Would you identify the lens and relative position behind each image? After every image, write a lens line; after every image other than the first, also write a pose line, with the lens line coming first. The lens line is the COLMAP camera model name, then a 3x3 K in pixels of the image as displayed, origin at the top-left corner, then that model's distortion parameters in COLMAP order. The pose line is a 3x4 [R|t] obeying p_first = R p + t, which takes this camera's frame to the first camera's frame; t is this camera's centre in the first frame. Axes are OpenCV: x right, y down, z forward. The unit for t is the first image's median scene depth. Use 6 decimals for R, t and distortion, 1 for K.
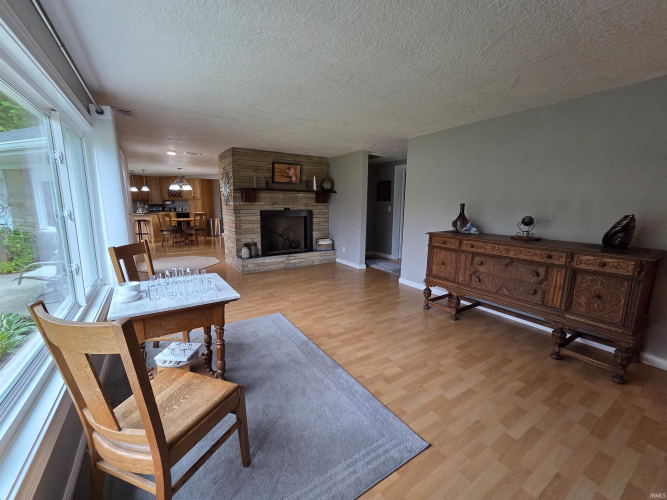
lens RADIAL K [[275.0, 0, 328.8], [0, 275.0, 247.7], [0, 0, 1]] dist [-0.002054, -0.000335]
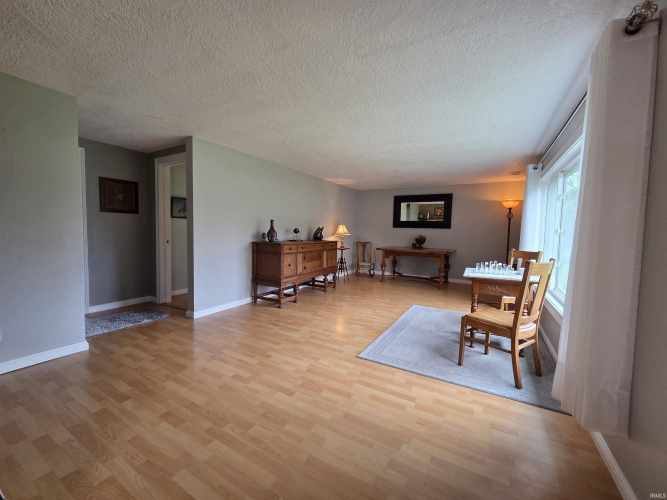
lens RADIAL K [[275.0, 0, 328.8], [0, 275.0, 247.7], [0, 0, 1]] dist [-0.002054, -0.000335]
pose [[-0.459653, -0.073812, 0.885026, -0.488271], [0.117354, 0.982753, 0.142912, -0.112110], [-0.880311, 0.169552, -0.443063, 0.825758]]
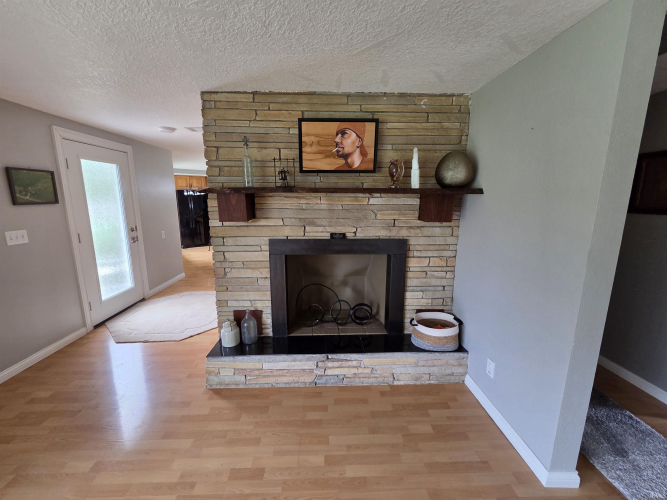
lens RADIAL K [[275.0, 0, 328.8], [0, 275.0, 247.7], [0, 0, 1]] dist [-0.002054, -0.000335]
pose [[0.860338, 0.083368, -0.502860, 0.044224], [-0.076088, 0.996486, 0.035026, -0.143939], [0.504013, 0.008127, 0.863658, 0.676478]]
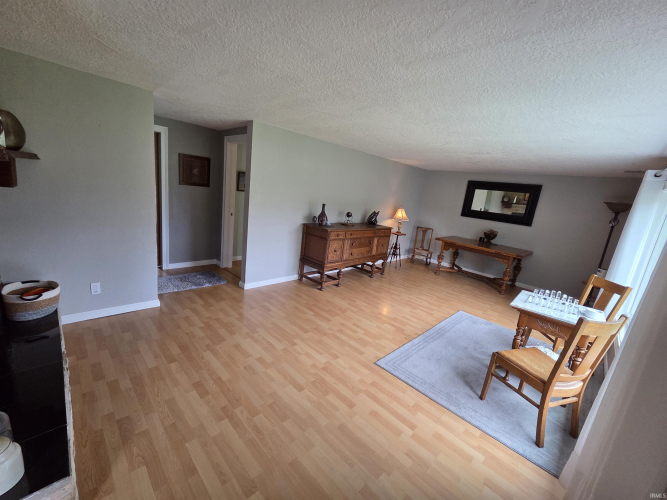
lens RADIAL K [[275.0, 0, 328.8], [0, 275.0, 247.7], [0, 0, 1]] dist [-0.002054, -0.000335]
pose [[-0.212644, -0.237968, 0.947710, -0.497678], [0.044480, 0.966529, 0.252674, -0.175311], [-0.976117, 0.095884, -0.194942, 0.759561]]
